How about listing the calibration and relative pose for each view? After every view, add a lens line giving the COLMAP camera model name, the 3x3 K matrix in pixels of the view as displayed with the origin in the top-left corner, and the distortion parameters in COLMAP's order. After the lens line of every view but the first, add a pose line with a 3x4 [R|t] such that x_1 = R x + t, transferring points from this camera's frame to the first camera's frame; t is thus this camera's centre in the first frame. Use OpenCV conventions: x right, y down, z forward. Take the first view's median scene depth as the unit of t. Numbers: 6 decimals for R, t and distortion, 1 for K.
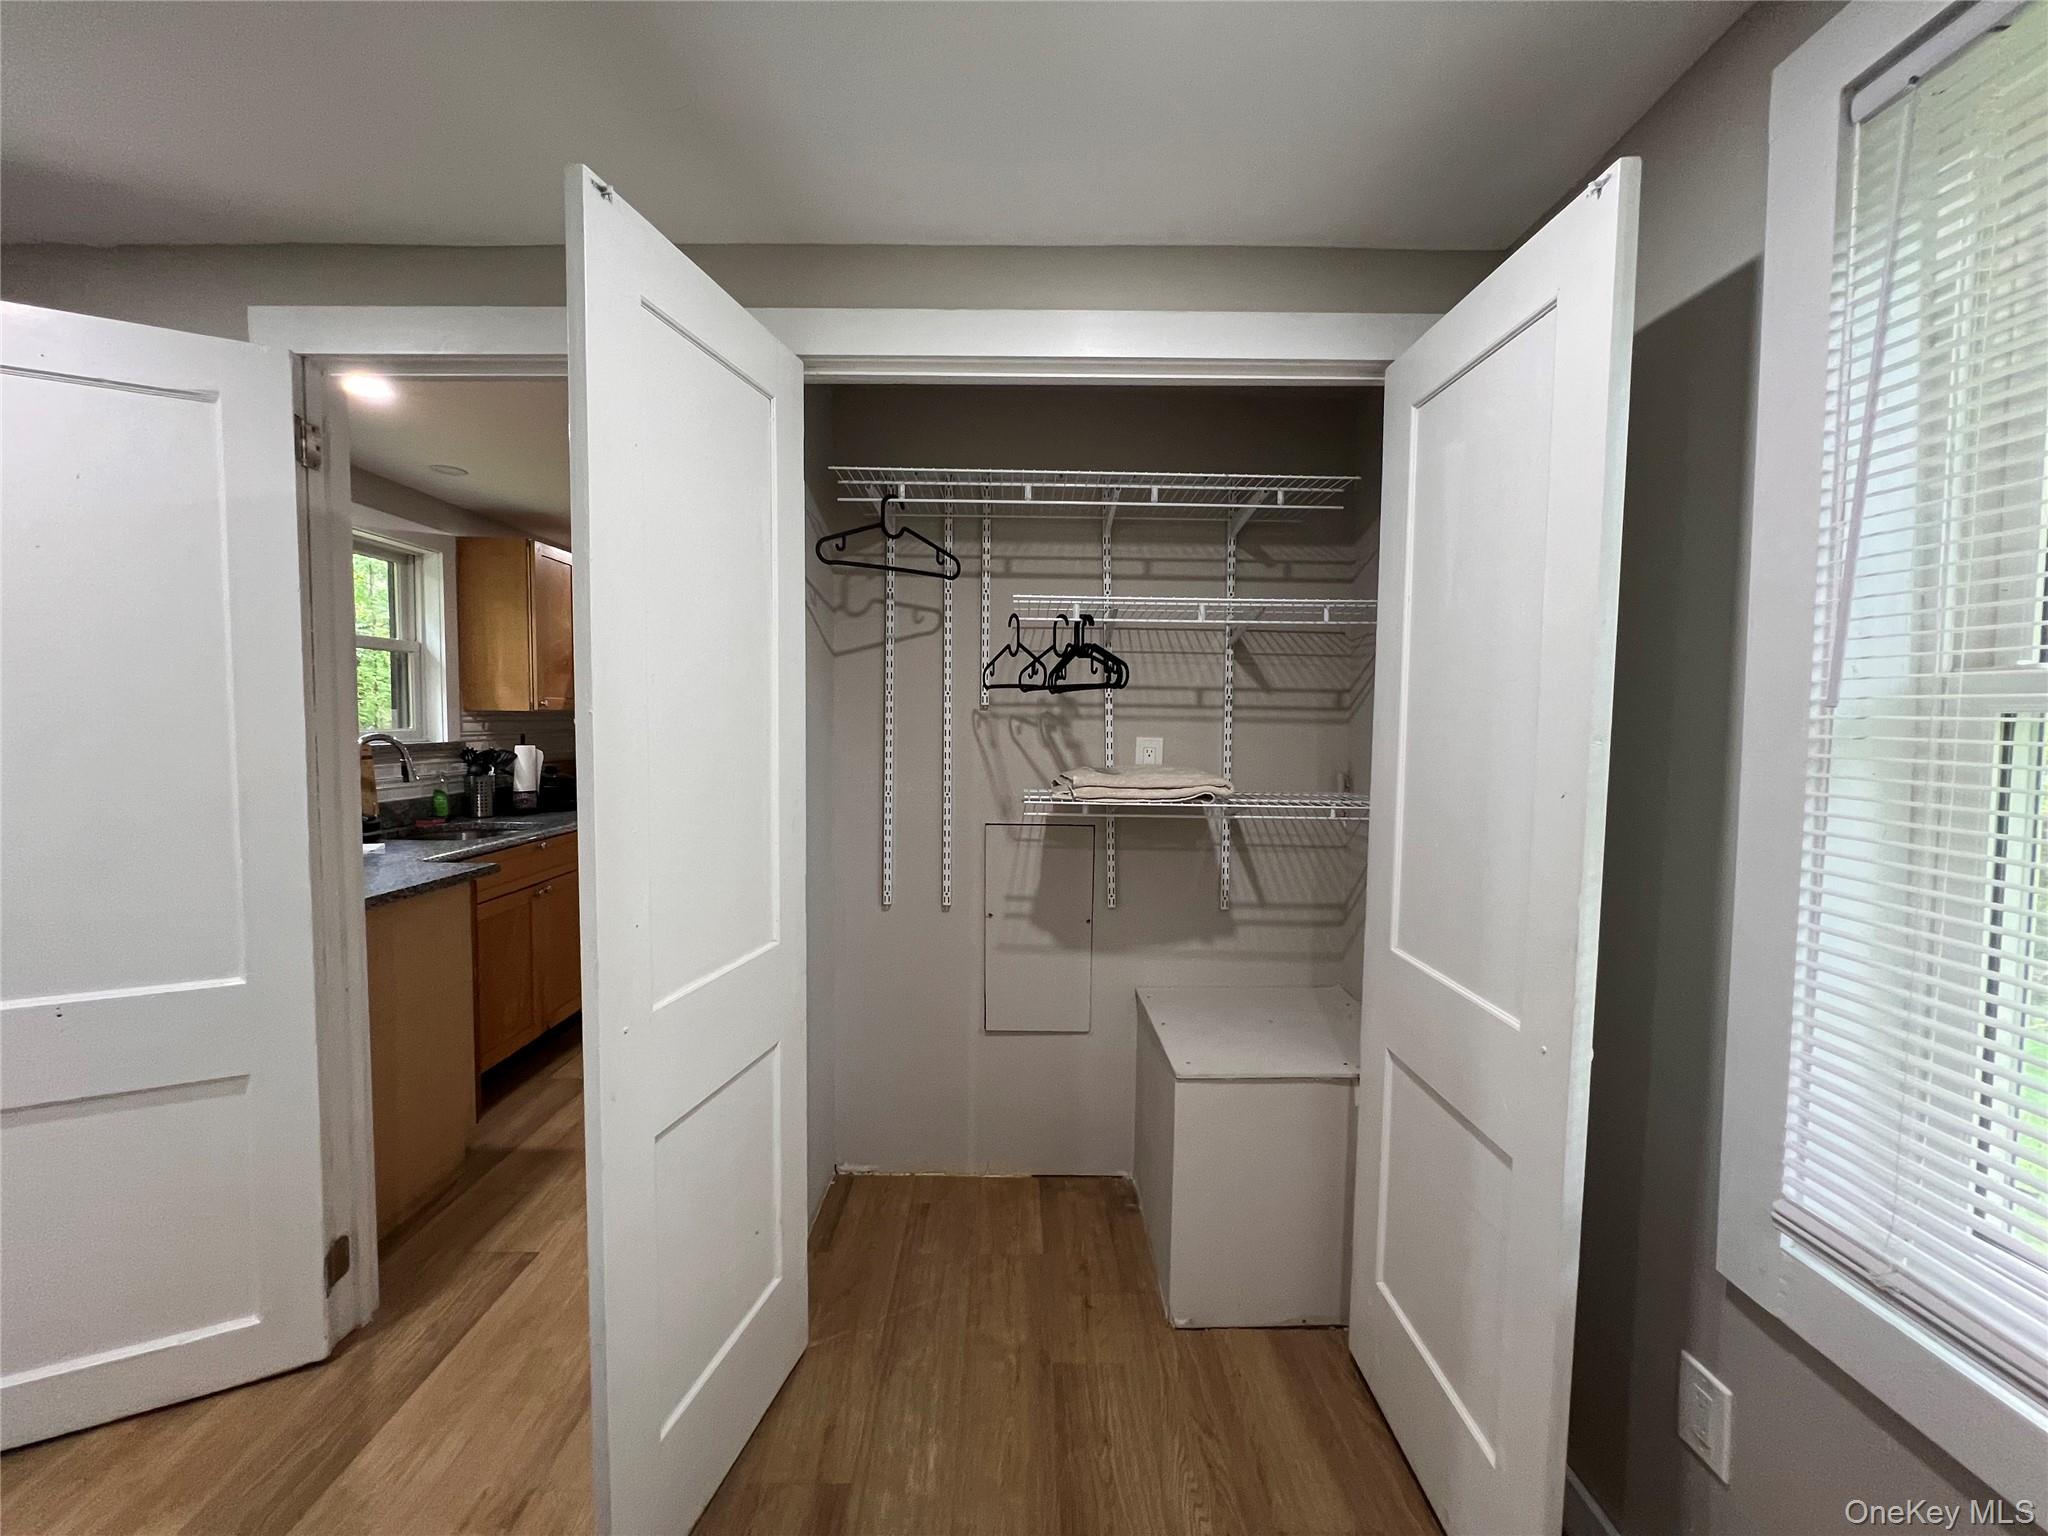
lens RADIAL K [[833.2, 0, 1019.6], [0, 833.2, 764.2], [0, 0, 1]] dist [-0.000486, 0.000141]
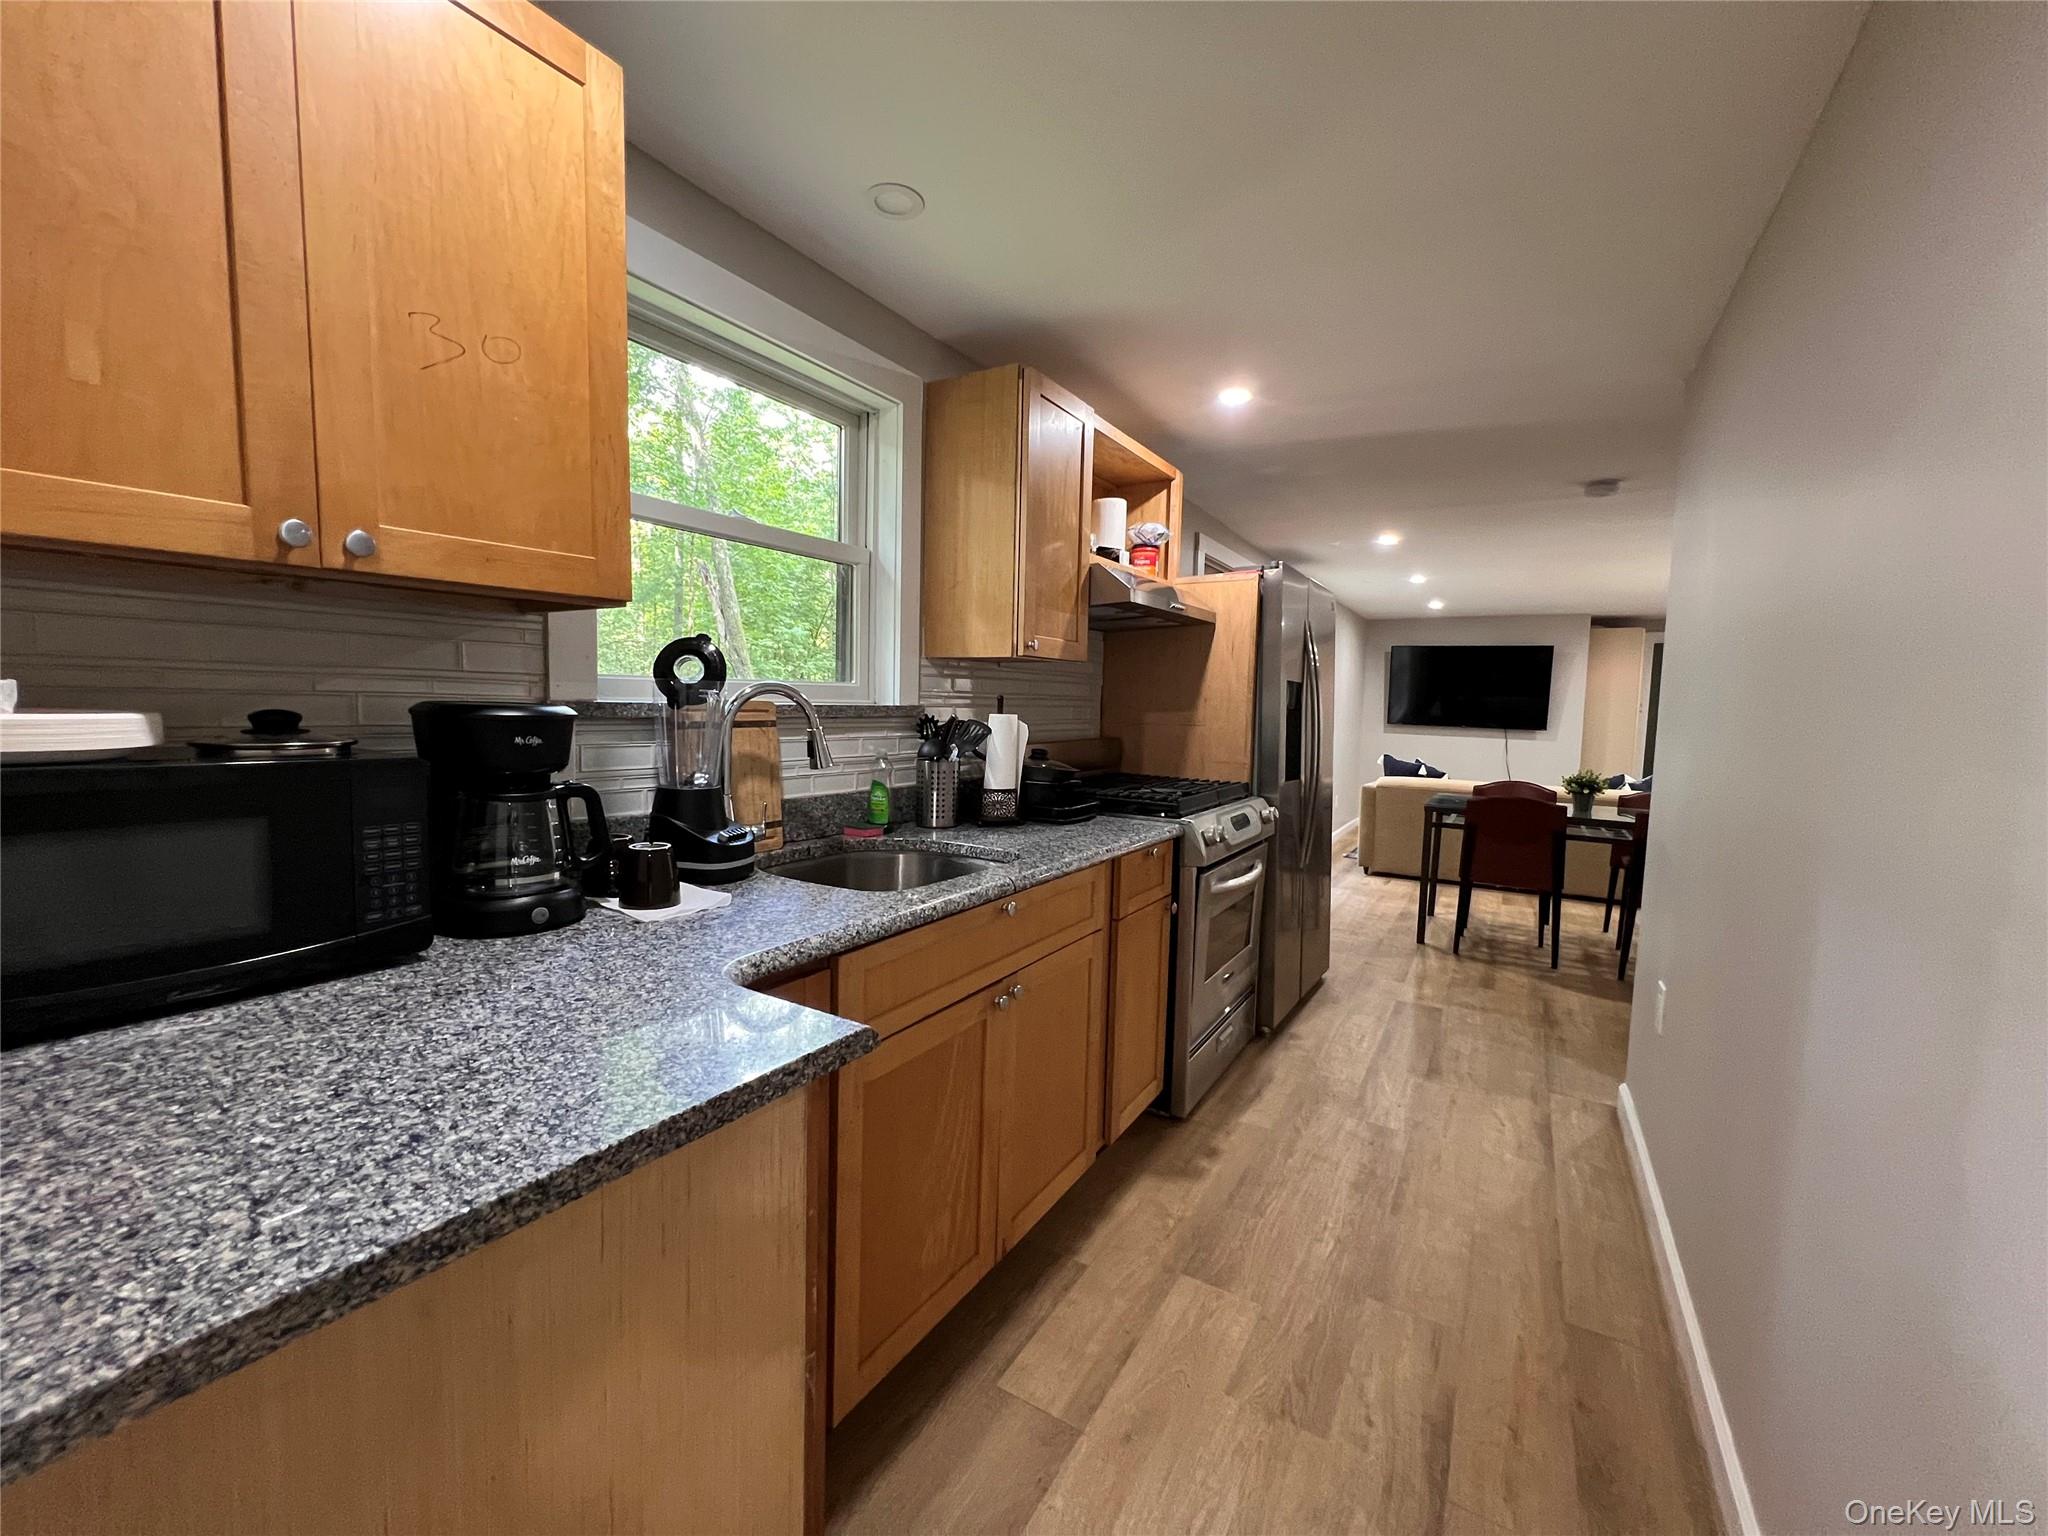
lens RADIAL K [[824.3, 0, 1019.2], [0, 824.3, 770.5], [0, 0, 1]] dist [-0.001399, 0.000669]
pose [[0.850487, 0.056491, -0.522954, -0.274111], [-0.046202, 0.998396, 0.032711, -0.001688], [0.523964, -0.003658, 0.851733, 0.507891]]
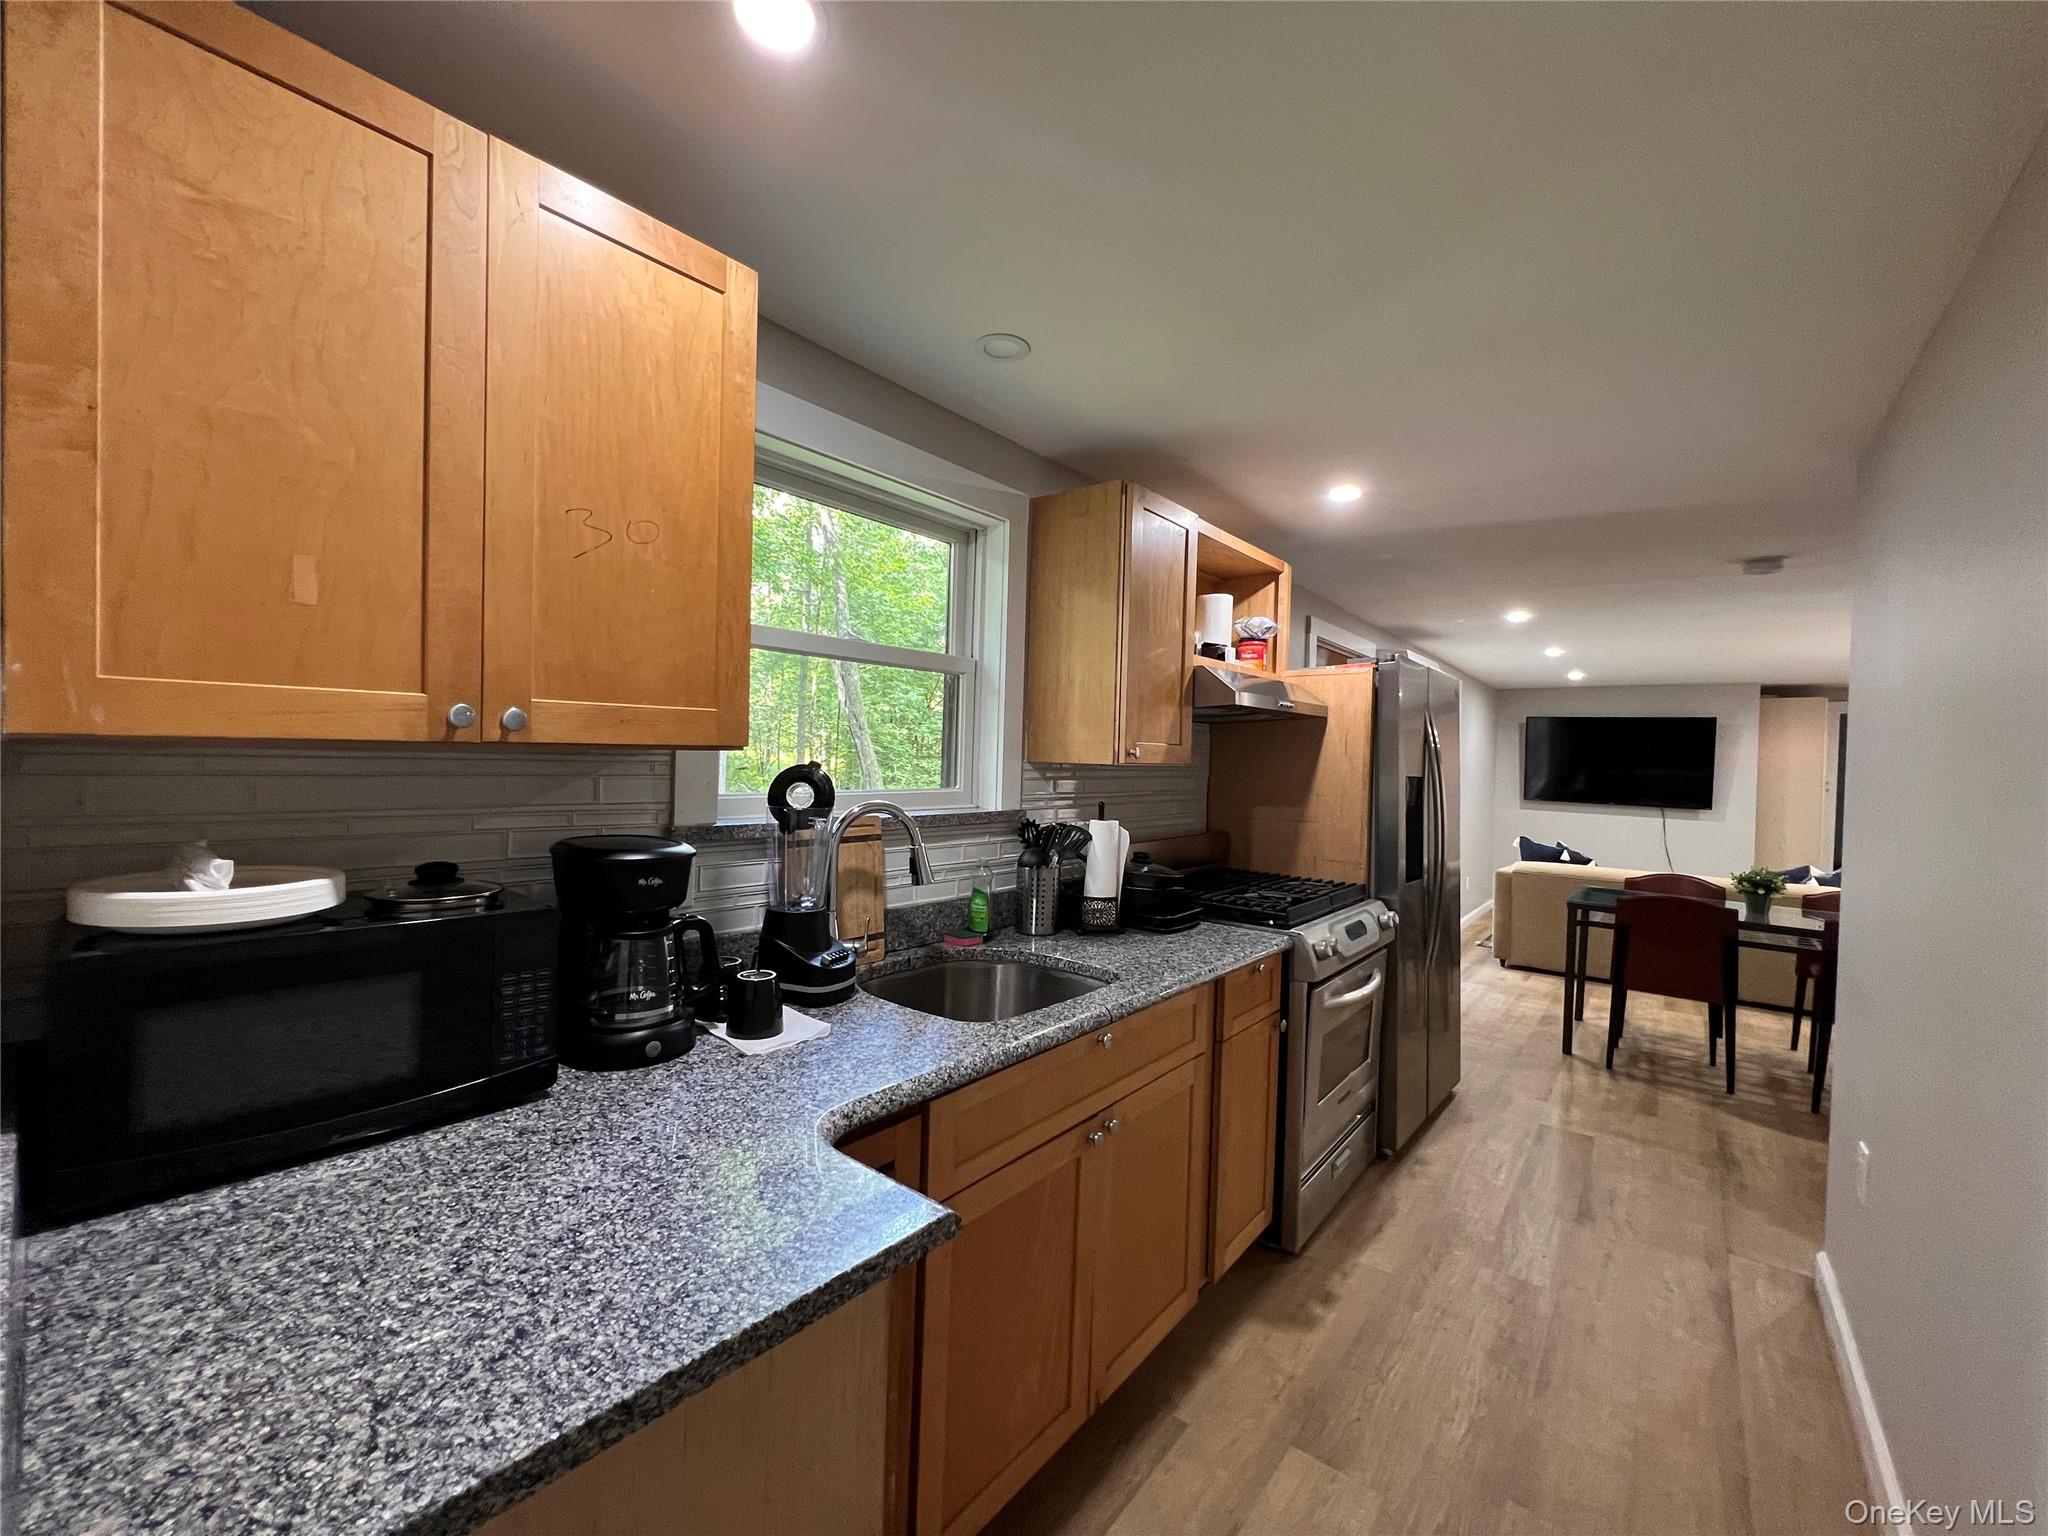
lens RADIAL K [[824.3, 0, 1019.2], [0, 824.3, 770.5], [0, 0, 1]] dist [-0.001399, 0.000669]
pose [[0.773605, 0.024417, -0.633198, -0.270004], [-0.056882, 0.997899, -0.031014, -0.038326], [0.631110, 0.060010, 0.773368, 0.509703]]
